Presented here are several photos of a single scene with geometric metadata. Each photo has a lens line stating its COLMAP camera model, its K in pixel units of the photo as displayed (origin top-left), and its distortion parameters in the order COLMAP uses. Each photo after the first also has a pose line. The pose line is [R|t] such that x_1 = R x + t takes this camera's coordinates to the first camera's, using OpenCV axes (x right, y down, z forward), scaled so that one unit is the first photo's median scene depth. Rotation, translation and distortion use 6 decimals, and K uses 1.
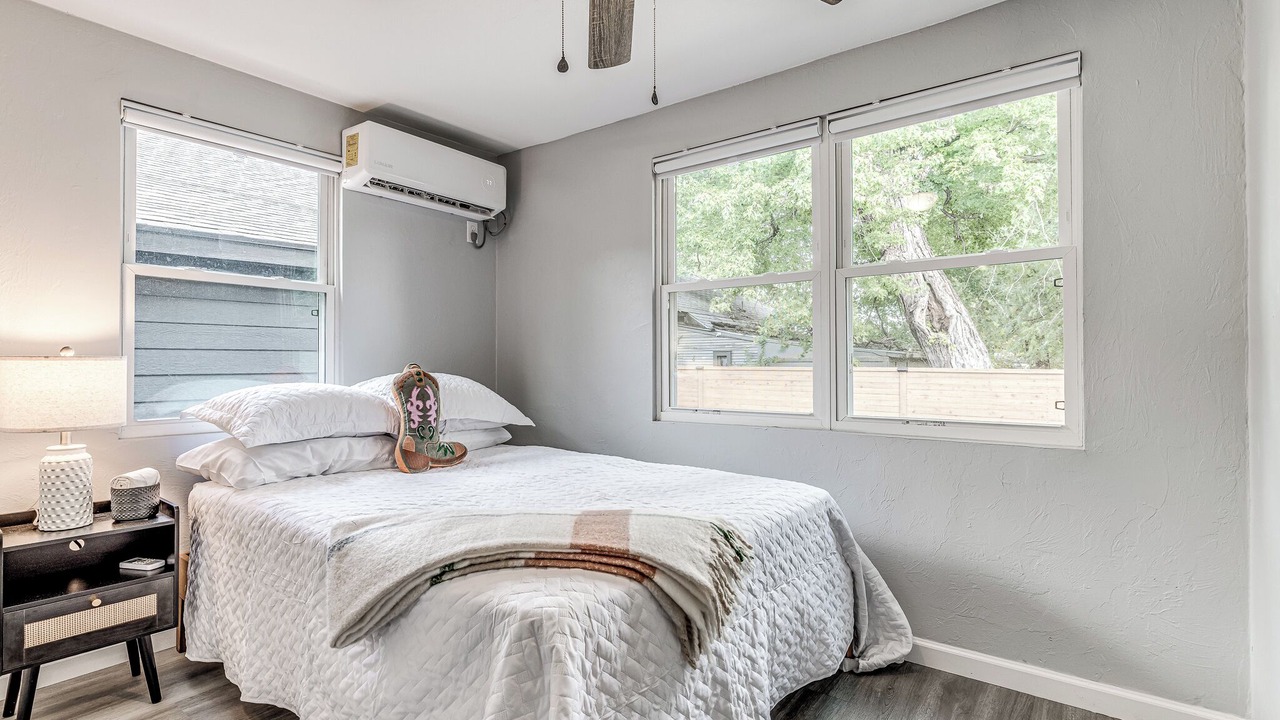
lens RADIAL K [[623.9, 0, 633.3], [0, 623.9, 363.5], [0, 0, 1]] dist [0.002044, 0.000250]
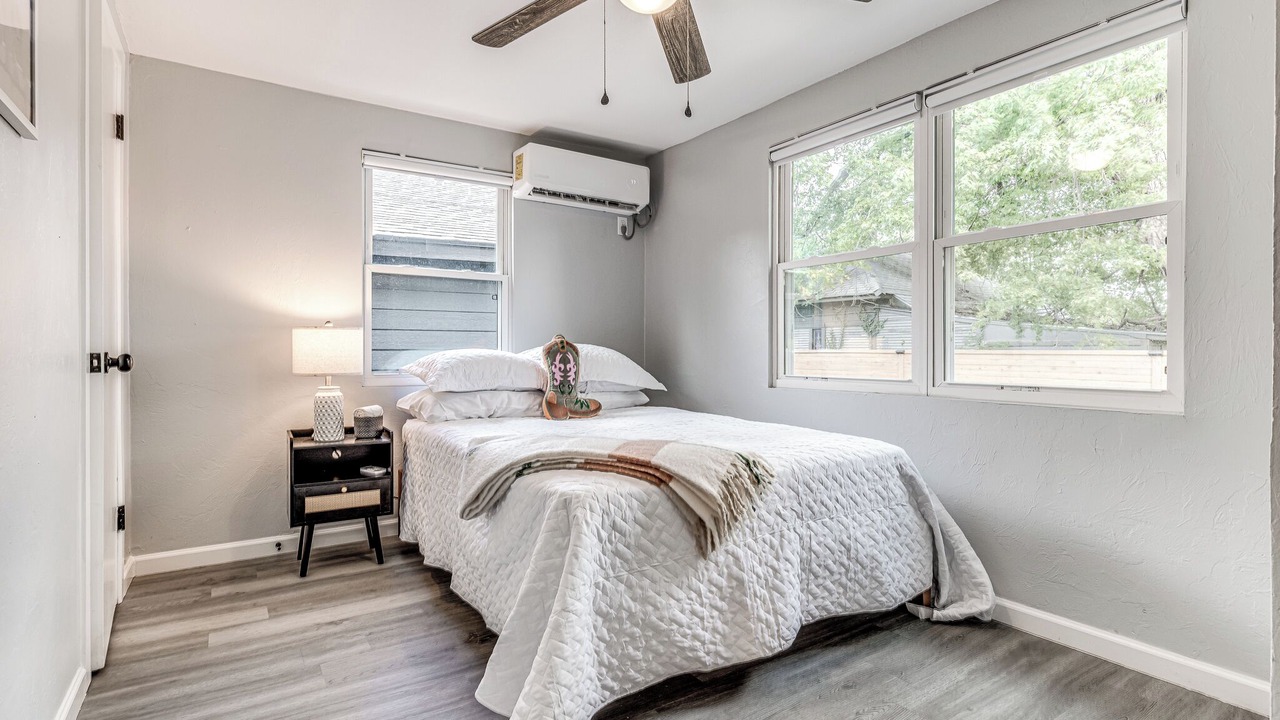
lens RADIAL K [[623.9, 0, 648.2], [0, 623.9, 360.1], [0, 0, 1]] dist [0.002044, 0.000250]
pose [[0.949971, 0.003126, -0.312323, 0.232073], [0.001332, 0.999900, 0.014059, 0.037558], [0.312336, -0.013772, 0.949872, -0.148532]]
